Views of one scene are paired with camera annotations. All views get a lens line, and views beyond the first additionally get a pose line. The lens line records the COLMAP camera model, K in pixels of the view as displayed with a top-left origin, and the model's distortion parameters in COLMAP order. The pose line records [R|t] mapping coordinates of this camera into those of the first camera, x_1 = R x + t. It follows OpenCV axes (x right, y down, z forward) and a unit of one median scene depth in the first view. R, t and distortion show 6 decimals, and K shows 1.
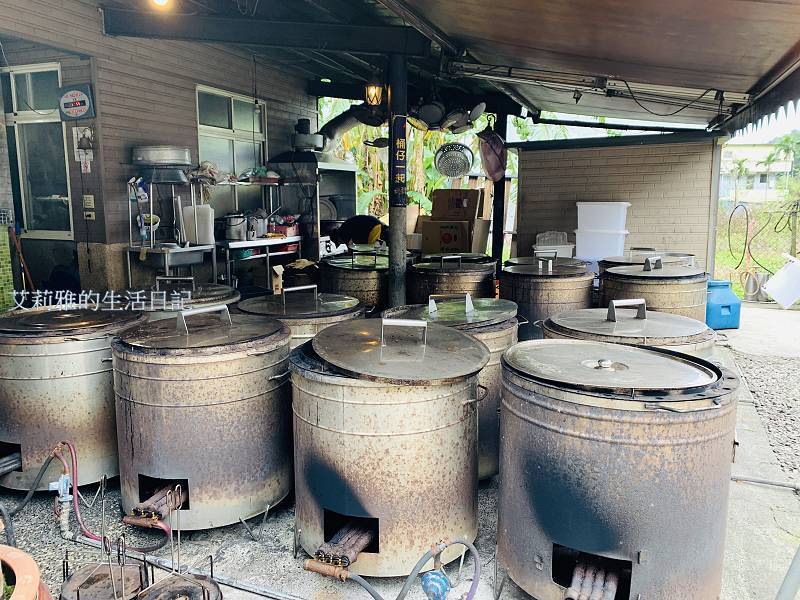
lens RADIAL K [[605.8, 0, 400.2], [0, 605.8, 301.3], [0, 0, 1]] dist [0.011366, -0.016675]
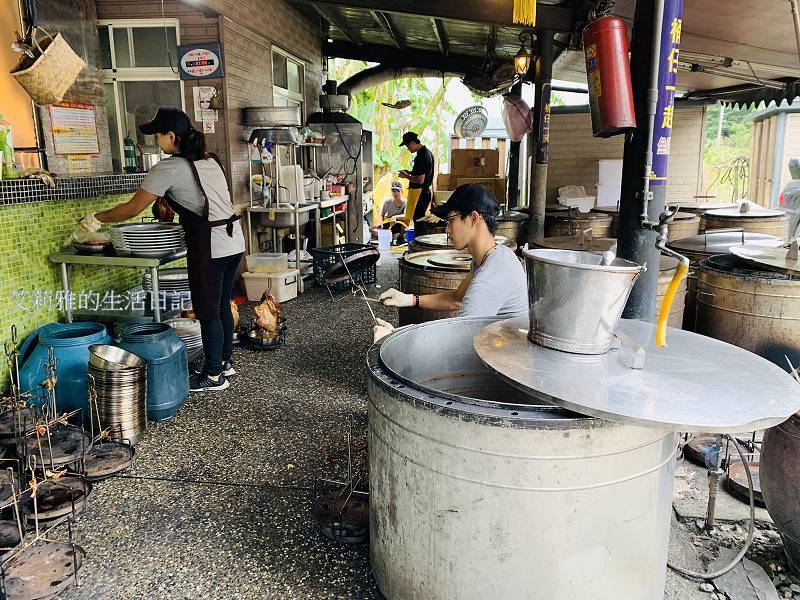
lens RADIAL K [[605.8, 0, 402.5], [0, 605.8, 299.6], [0, 0, 1]] dist [0.011366, -0.016675]
pose [[0.966545, -0.065971, 0.247868, -0.457298], [0.051235, 0.996540, 0.065446, 0.010133], [-0.251328, -0.050557, 0.966581, -0.052609]]
